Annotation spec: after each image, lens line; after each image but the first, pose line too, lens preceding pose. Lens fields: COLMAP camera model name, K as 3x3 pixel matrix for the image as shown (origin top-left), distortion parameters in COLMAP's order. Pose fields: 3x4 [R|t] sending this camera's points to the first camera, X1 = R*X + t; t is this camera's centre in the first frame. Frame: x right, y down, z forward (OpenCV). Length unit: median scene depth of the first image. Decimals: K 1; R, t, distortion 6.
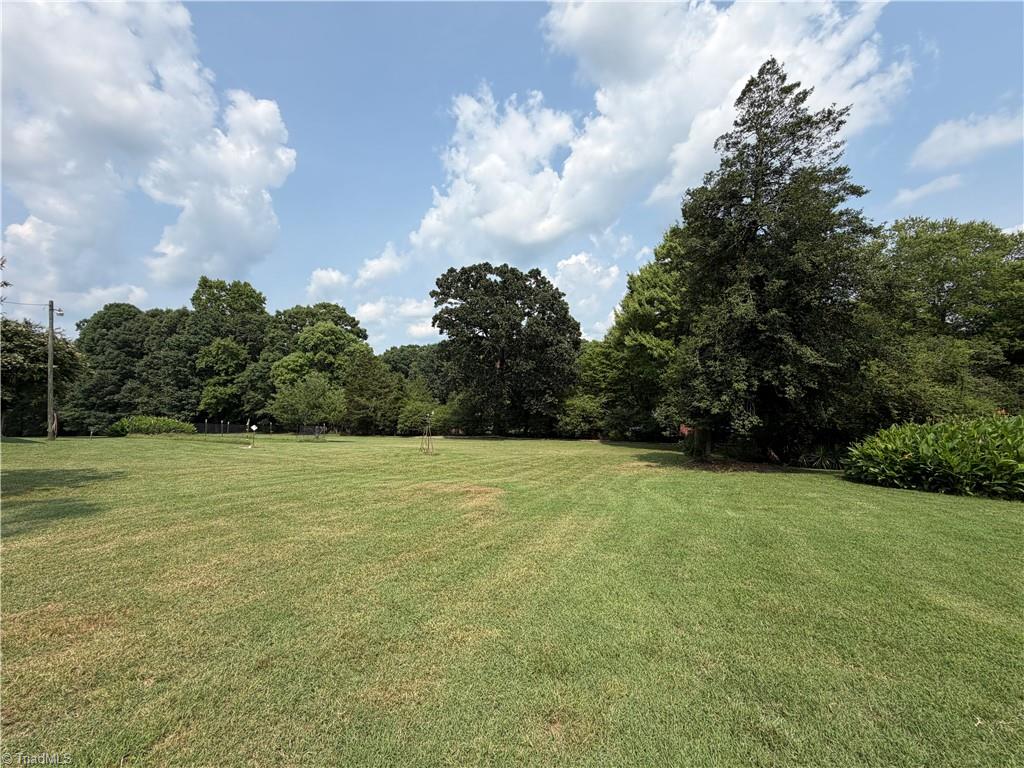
lens RADIAL K [[407.8, 0, 509.7], [0, 407.8, 385.9], [0, 0, 1]] dist [0.000175, -0.000136]
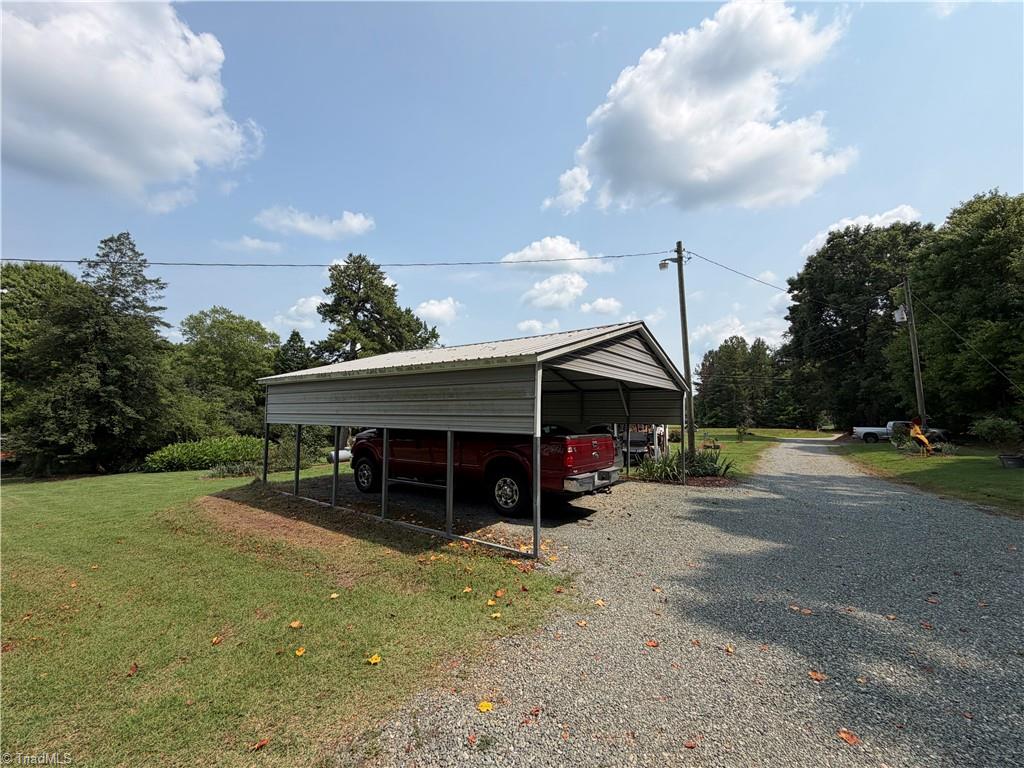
lens RADIAL K [[408.9, 0, 508.5], [0, 408.9, 382.2], [0, 0, 1]] dist [-0.000255, 0.000045]
pose [[0.219896, 0.084162, 0.971886, -0.710738], [-0.040387, 0.996203, -0.077130, -0.124121], [-0.974687, -0.022291, 0.222460, -1.093175]]
